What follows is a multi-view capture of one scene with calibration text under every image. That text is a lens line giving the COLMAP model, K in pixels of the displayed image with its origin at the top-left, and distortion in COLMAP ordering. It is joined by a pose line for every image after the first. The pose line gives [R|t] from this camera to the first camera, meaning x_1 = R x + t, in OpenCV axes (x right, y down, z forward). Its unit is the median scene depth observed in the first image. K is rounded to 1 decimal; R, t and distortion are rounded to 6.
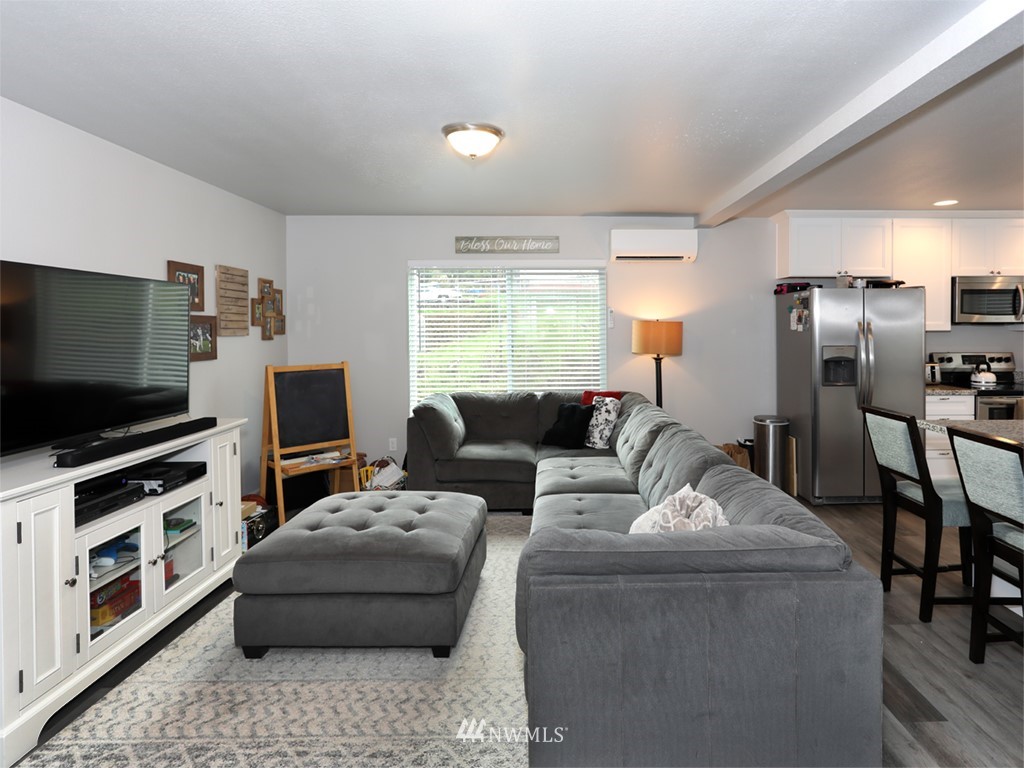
lens RADIAL K [[612.2, 0, 576.9], [0, 612.2, 376.5], [0, 0, 1]] dist [-0.004441, 0.018310]
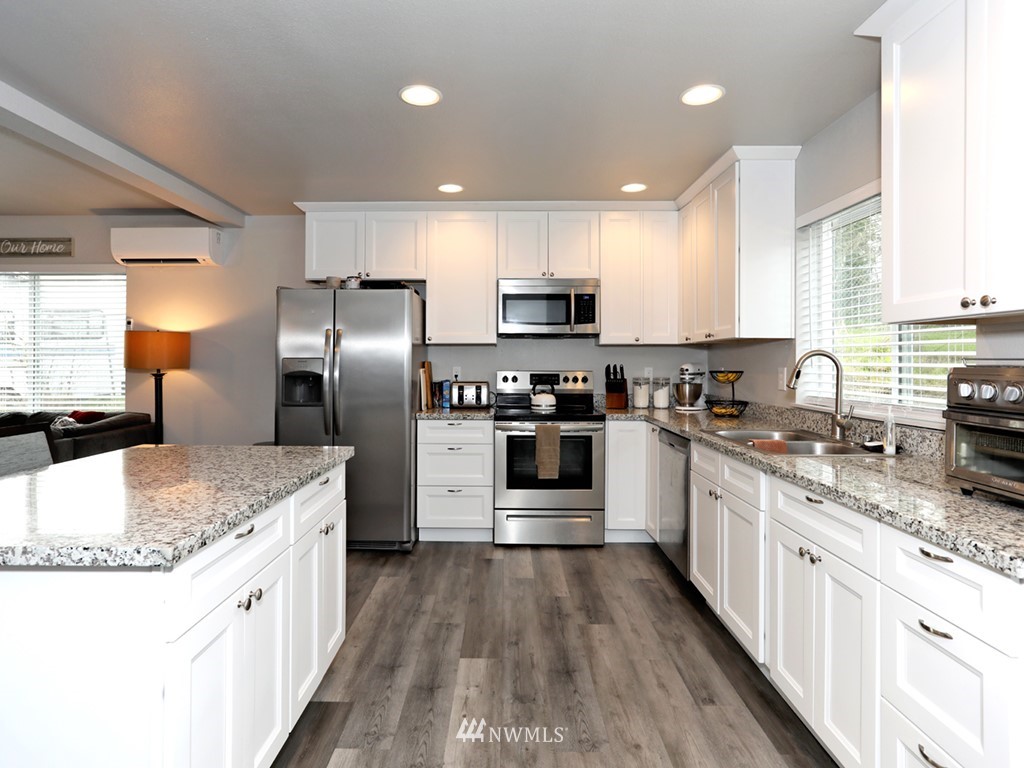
lens RADIAL K [[612.2, 0, 502.5], [0, 612.2, 365.9], [0, 0, 1]] dist [-0.004441, 0.018310]
pose [[0.997400, 0.003952, -0.071951, 0.677946], [-0.009106, 0.997402, -0.071456, 0.015358], [0.071482, 0.071925, 0.994845, 0.175894]]
